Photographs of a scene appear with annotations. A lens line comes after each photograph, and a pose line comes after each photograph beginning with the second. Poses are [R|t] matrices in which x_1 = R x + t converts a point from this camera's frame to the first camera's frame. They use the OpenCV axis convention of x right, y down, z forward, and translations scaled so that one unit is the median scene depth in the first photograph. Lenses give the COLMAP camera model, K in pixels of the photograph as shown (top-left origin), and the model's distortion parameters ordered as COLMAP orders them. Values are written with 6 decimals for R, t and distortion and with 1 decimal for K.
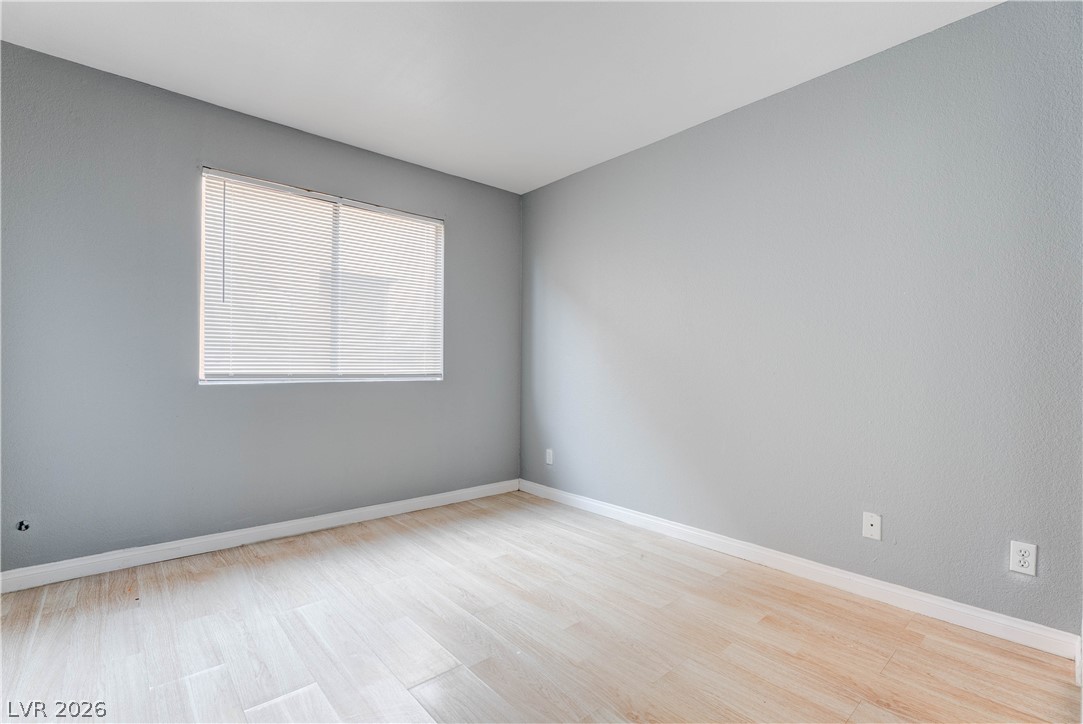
lens RADIAL K [[489.3, 0, 536.1], [0, 489.3, 357.6], [0, 0, 1]] dist [-0.026140, 0.009171]
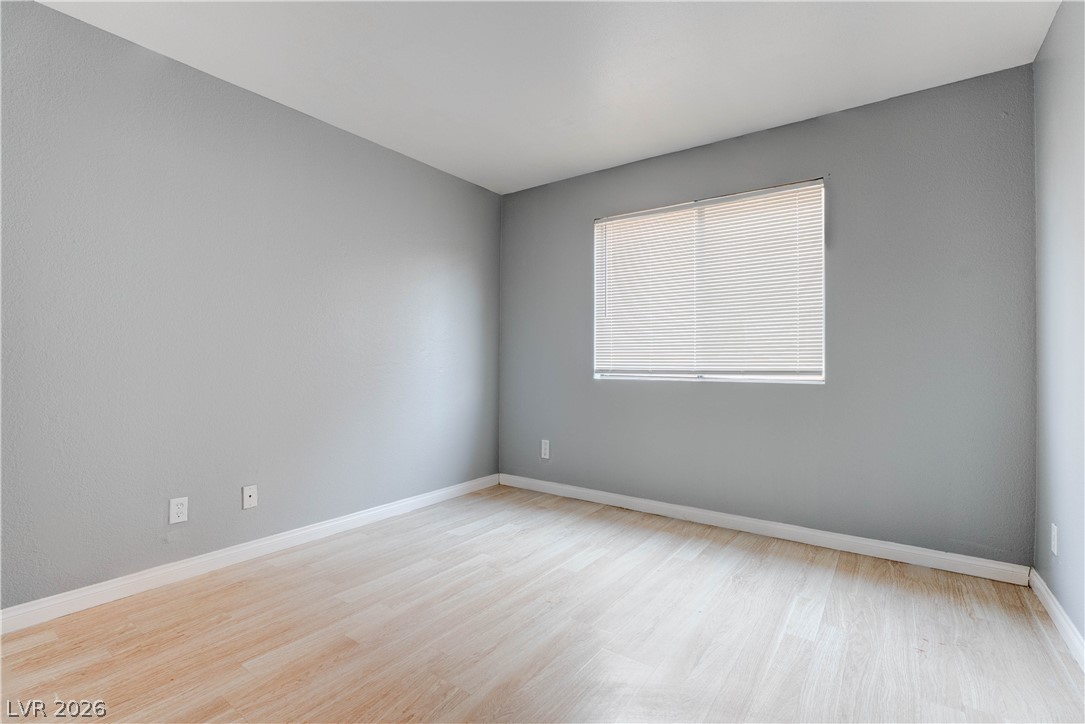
lens RADIAL K [[490.2, 0, 537.1], [0, 490.2, 357.6], [0, 0, 1]] dist [-0.026140, 0.009171]
pose [[0.245610, -0.011474, -0.969301, 0.499527], [0.008497, 0.999917, -0.009683, 0.009002], [0.969332, -0.005858, 0.245687, 0.427166]]
